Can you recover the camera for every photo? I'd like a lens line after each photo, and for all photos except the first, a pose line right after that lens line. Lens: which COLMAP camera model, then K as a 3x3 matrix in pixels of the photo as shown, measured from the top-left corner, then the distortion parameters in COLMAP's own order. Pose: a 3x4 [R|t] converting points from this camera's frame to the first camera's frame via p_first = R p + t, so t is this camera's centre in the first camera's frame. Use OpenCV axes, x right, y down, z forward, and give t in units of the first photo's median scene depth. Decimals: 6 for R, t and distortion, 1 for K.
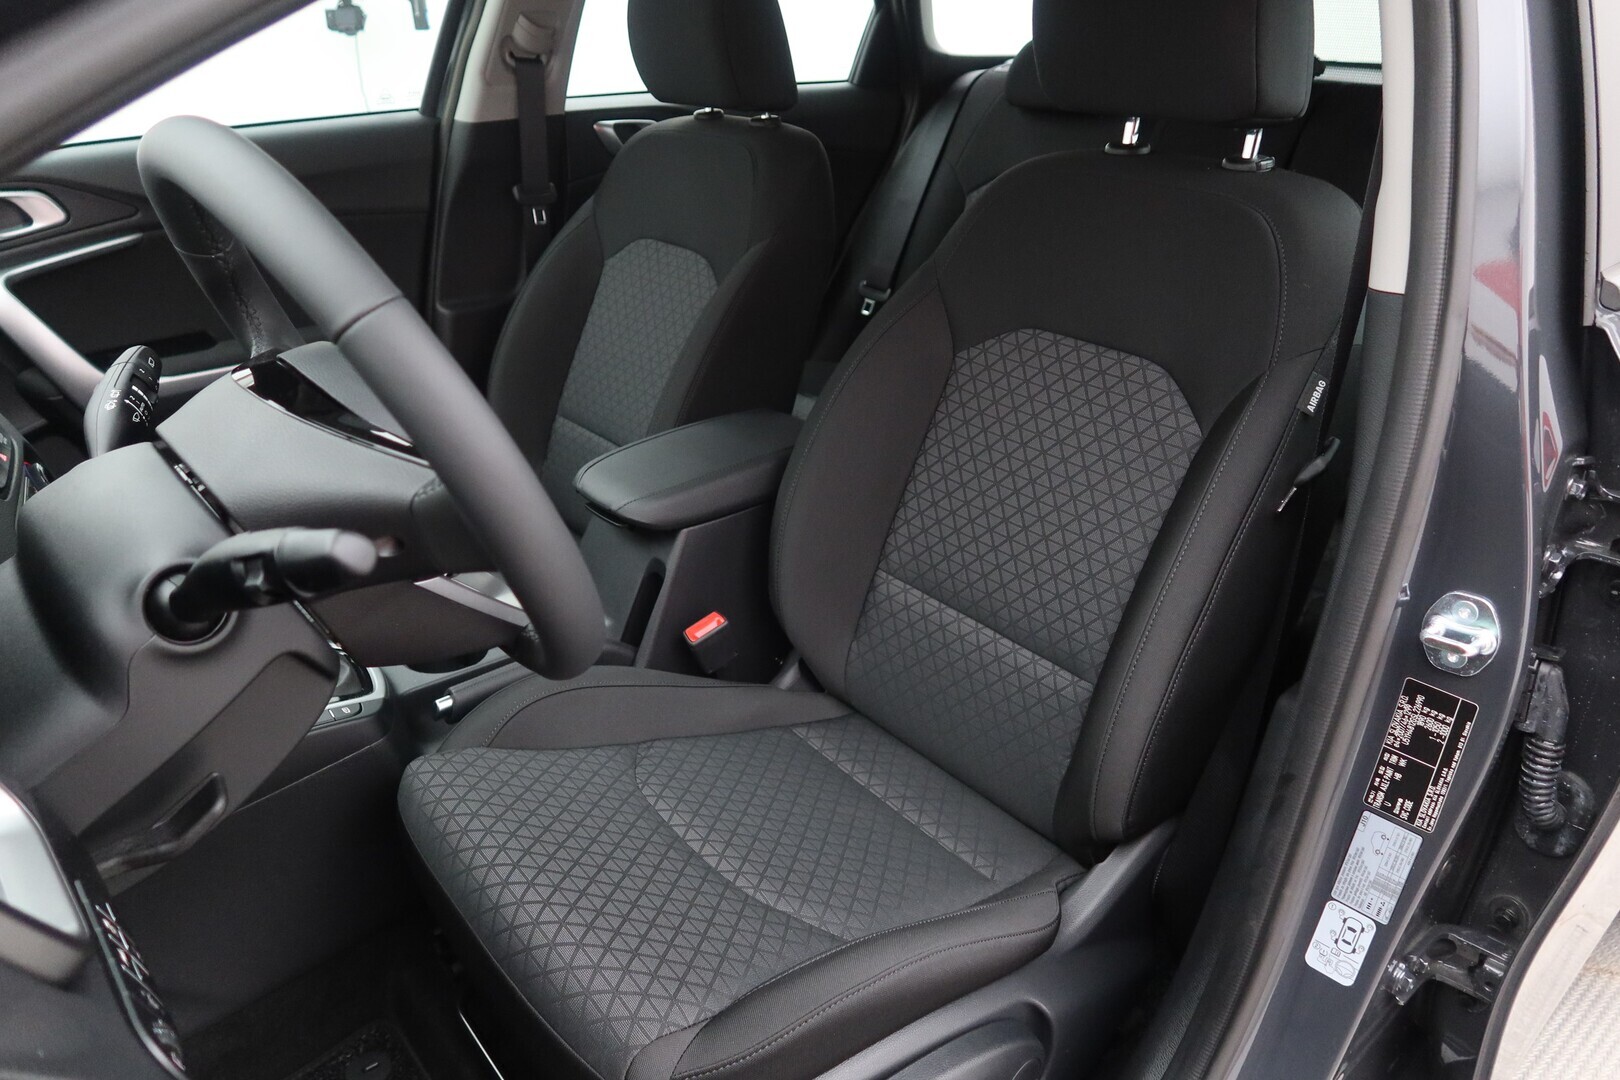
lens RADIAL K [[1079.6, 0, 810.0], [0, 1079.6, 540.0], [0, 0, 1]] dist [-0.023823, 0.003485]
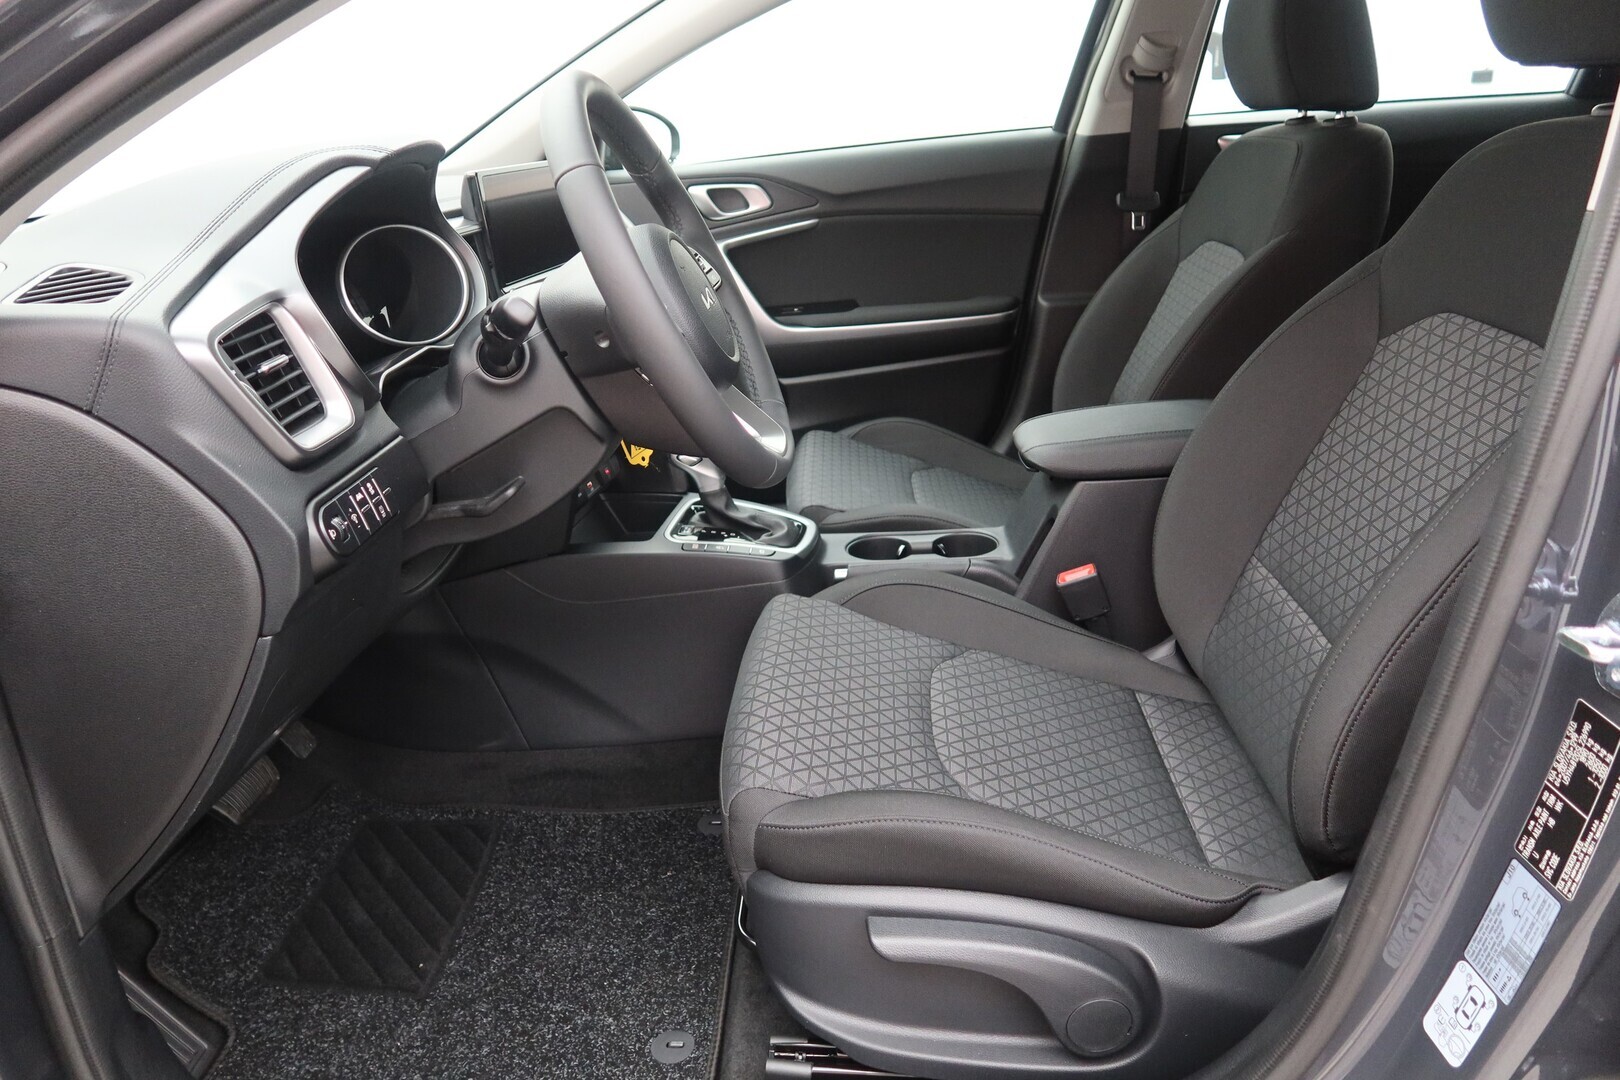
lens RADIAL K [[1079.6, 0, 810.0], [0, 1079.6, 540.0], [0, 0, 1]] dist [-0.023823, 0.003485]
pose [[0.743339, 0.201411, -0.637872, 0.588735], [-0.235438, 0.971351, 0.032342, 0.117481], [0.626112, 0.126138, 0.769463, 0.013135]]
